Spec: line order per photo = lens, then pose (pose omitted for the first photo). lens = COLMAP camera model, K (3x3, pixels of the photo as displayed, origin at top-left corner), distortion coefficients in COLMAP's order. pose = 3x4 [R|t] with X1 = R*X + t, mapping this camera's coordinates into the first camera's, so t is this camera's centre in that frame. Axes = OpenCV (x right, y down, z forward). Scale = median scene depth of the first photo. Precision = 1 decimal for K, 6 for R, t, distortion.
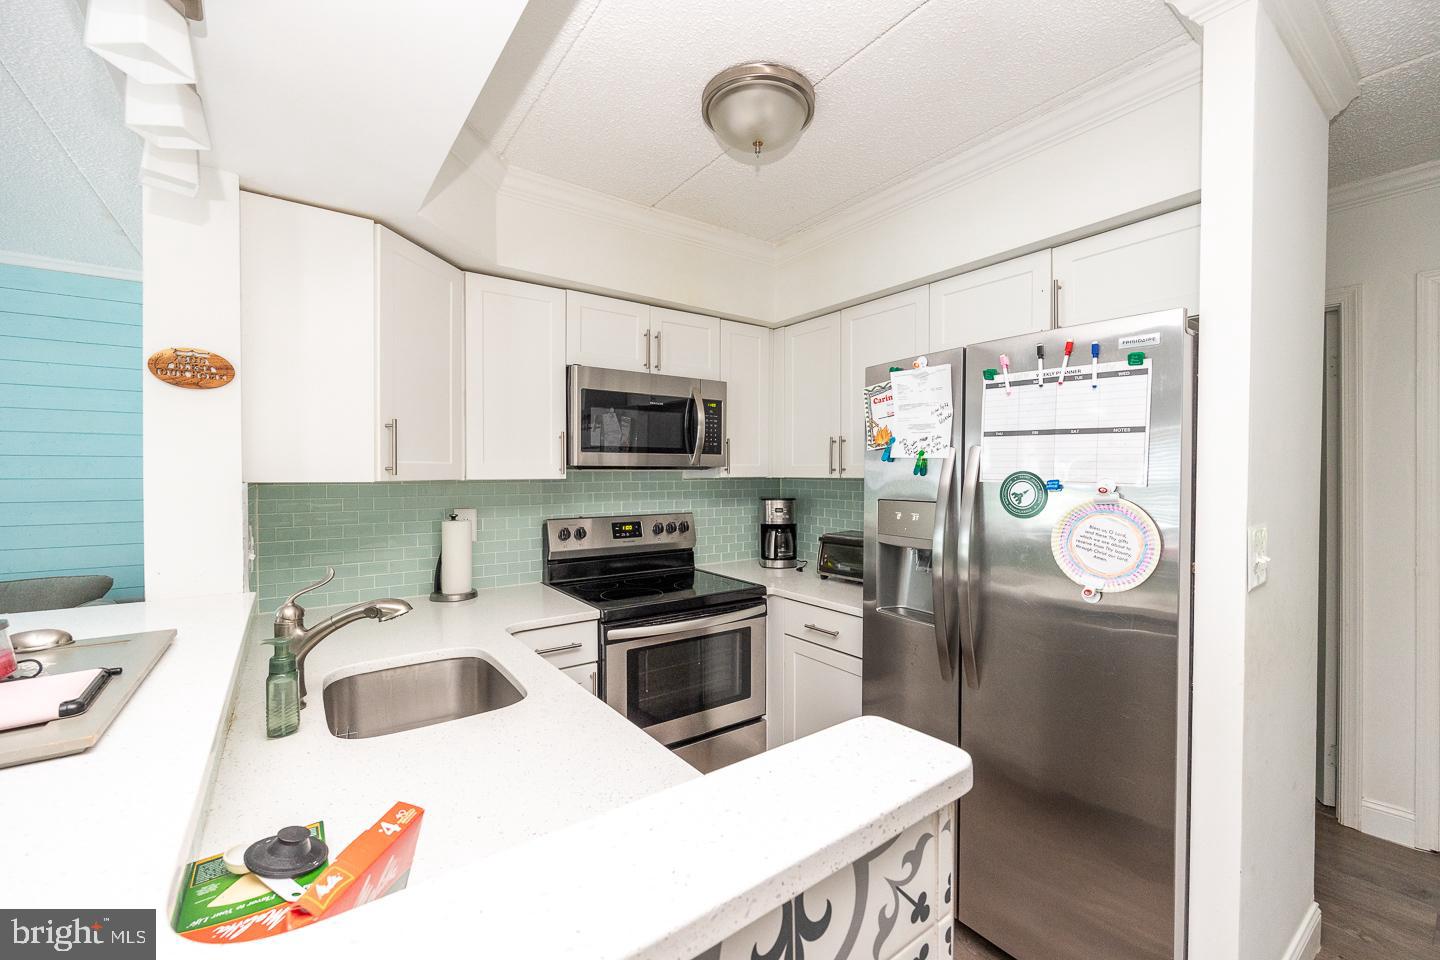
lens RADIAL K [[584.1, 0, 726.3], [0, 584.1, 479.1], [0, 0, 1]] dist [-0.001430, 0.000030]
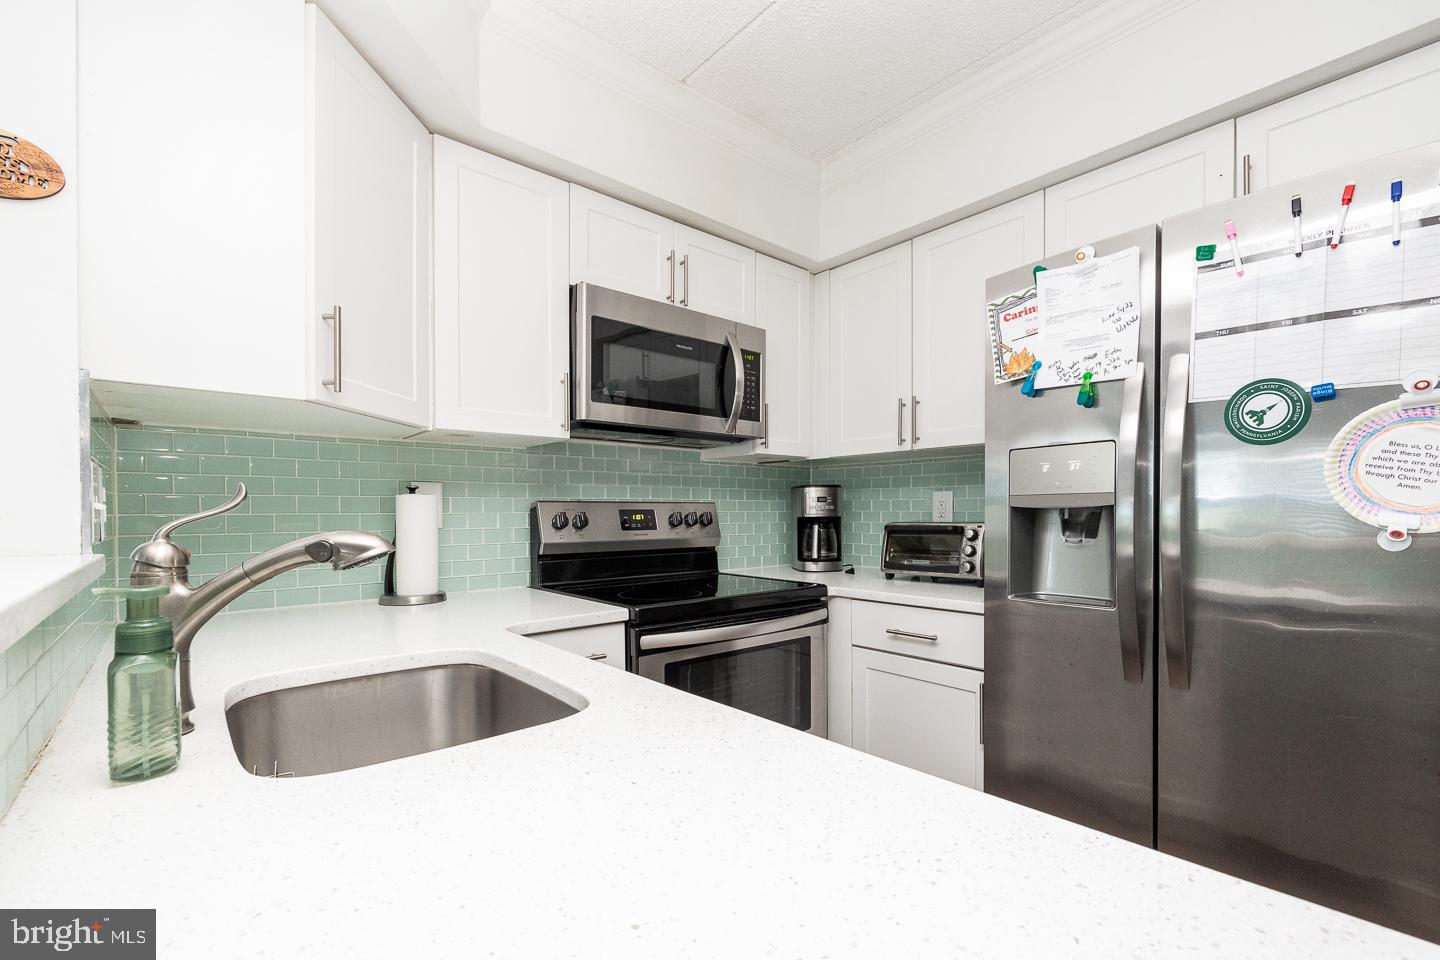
lens RADIAL K [[626.1, 0, 730.1], [0, 626.1, 514.2], [0, 0, 1]] dist [0.000048, 0.000059]
pose [[0.996344, -0.005182, 0.085270, -0.140891], [0.005860, 0.999953, -0.007693, 0.102471], [-0.085226, 0.008165, 0.996328, 0.194867]]
